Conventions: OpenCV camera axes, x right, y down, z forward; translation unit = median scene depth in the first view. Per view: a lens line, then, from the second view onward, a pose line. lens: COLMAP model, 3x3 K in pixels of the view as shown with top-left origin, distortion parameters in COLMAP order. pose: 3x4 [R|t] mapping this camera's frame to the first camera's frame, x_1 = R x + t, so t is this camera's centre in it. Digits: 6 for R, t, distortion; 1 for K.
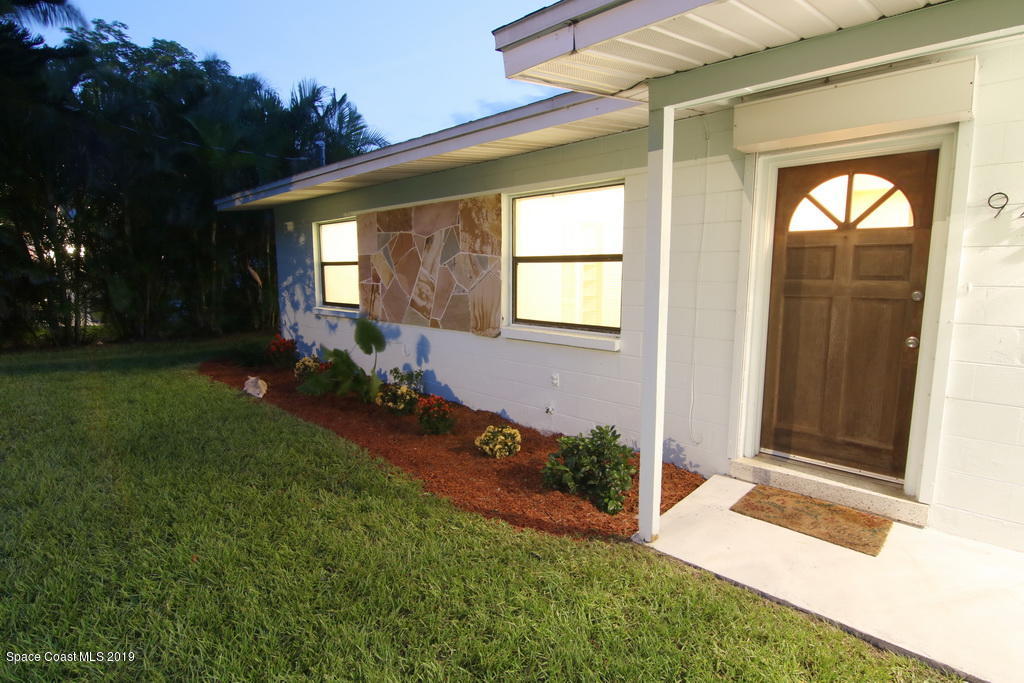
lens RADIAL K [[519.2, 0, 509.2], [0, 519.2, 343.2], [0, 0, 1]] dist [-0.006096, -0.010528]
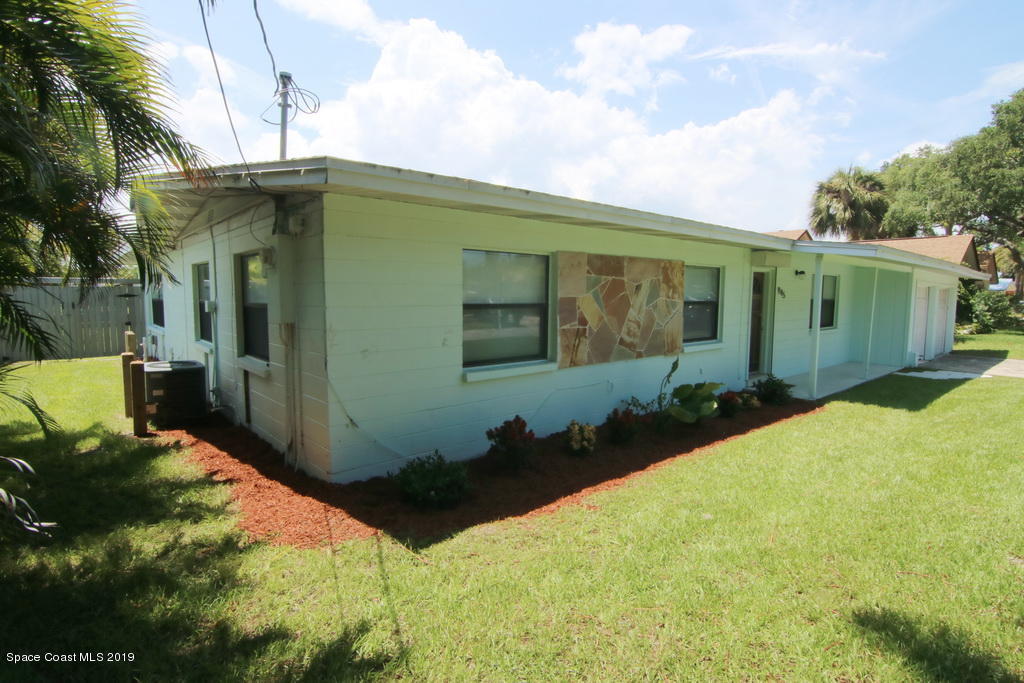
lens RADIAL K [[519.2, 0, 509.2], [0, 519.2, 343.2], [0, 0, 1]] dist [-0.006096, -0.010528]
pose [[0.079209, -0.089972, 0.992789, -1.348557], [0.137245, 0.987419, 0.078535, -0.198842], [-0.987365, 0.130034, 0.090561, 1.166453]]
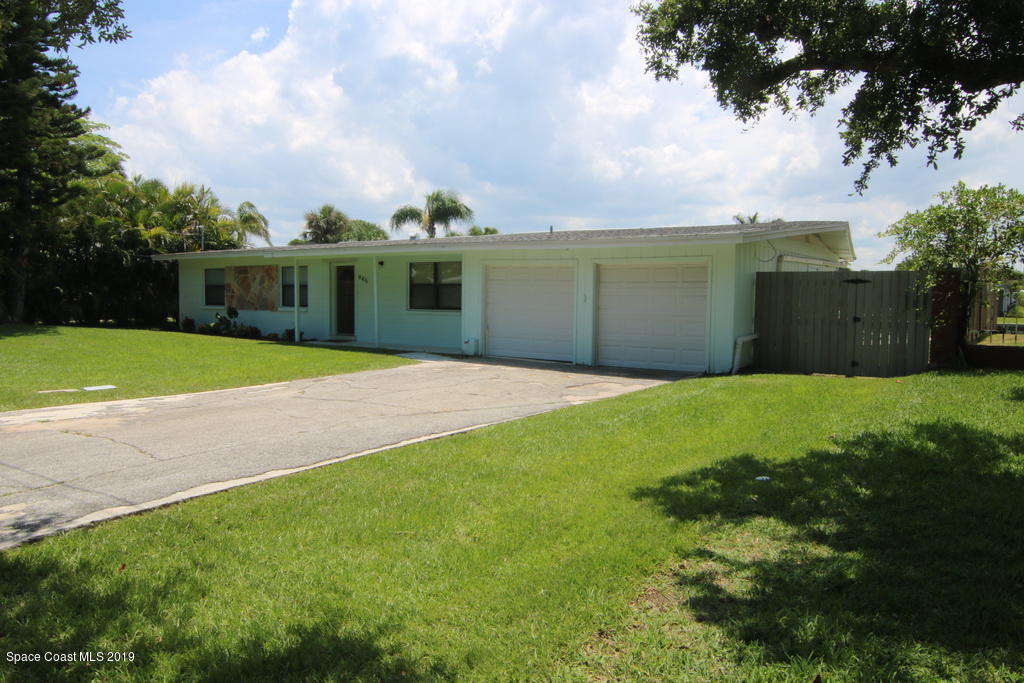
lens RADIAL K [[745.8, 0, 512.0], [0, 745.8, 341.5], [0, 0, 1]] dist [-0.010638, -0.001036]
pose [[0.987365, 0.002928, 0.158435, 0.560818], [0.010404, 0.996474, -0.083254, 0.472459], [-0.158120, 0.083851, 0.983853, -3.036930]]
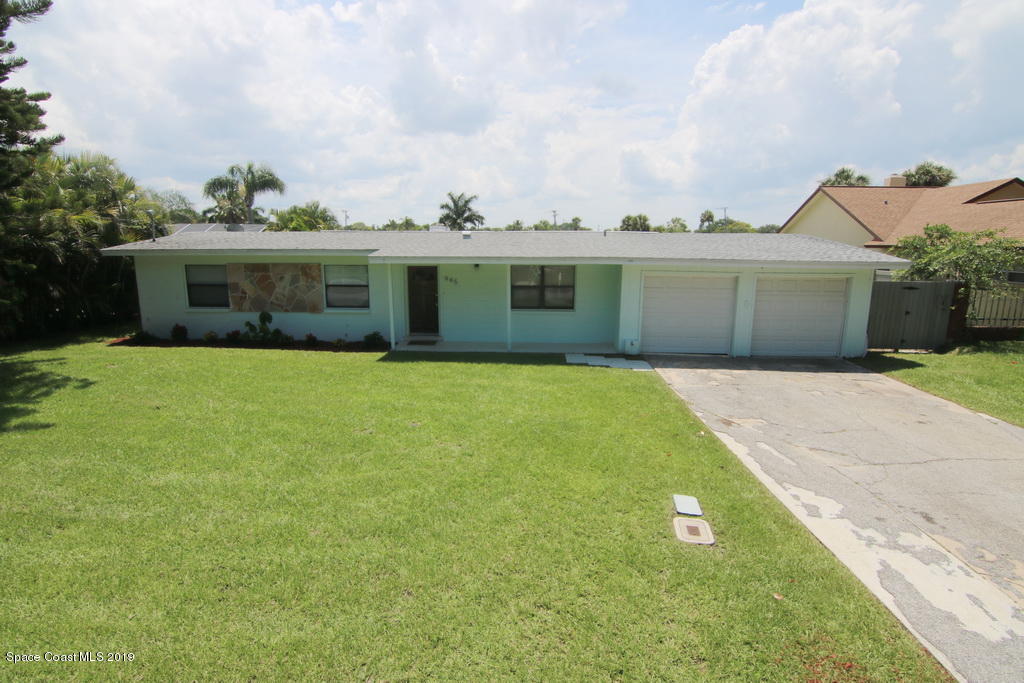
lens RADIAL K [[519.2, 0, 509.2], [0, 519.2, 343.2], [0, 0, 1]] dist [-0.006096, -0.010528]
pose [[0.739214, -0.122454, 0.662245, -1.012499], [0.090406, 0.992474, 0.082602, 0.009992], [-0.667375, -0.001190, 0.744721, -1.569285]]
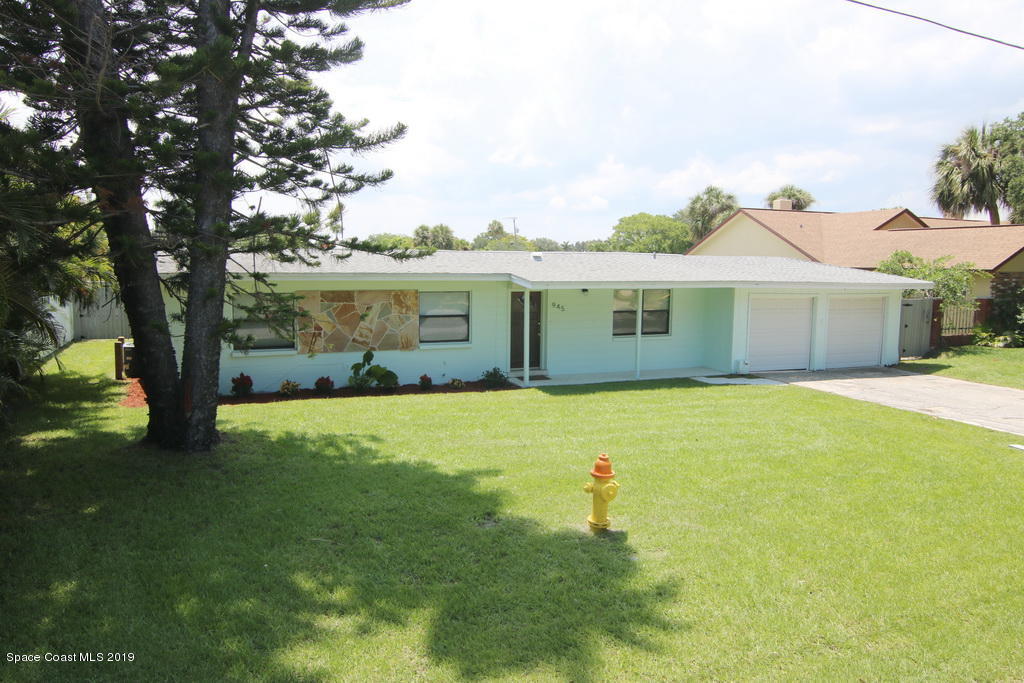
lens RADIAL K [[745.8, 0, 512.0], [0, 745.8, 341.5], [0, 0, 1]] dist [-0.010638, -0.001036]
pose [[0.365371, -0.092701, 0.926235, -2.551459], [0.120714, 0.991345, 0.051600, -0.146460], [-0.923002, 0.092956, 0.373399, -0.557234]]
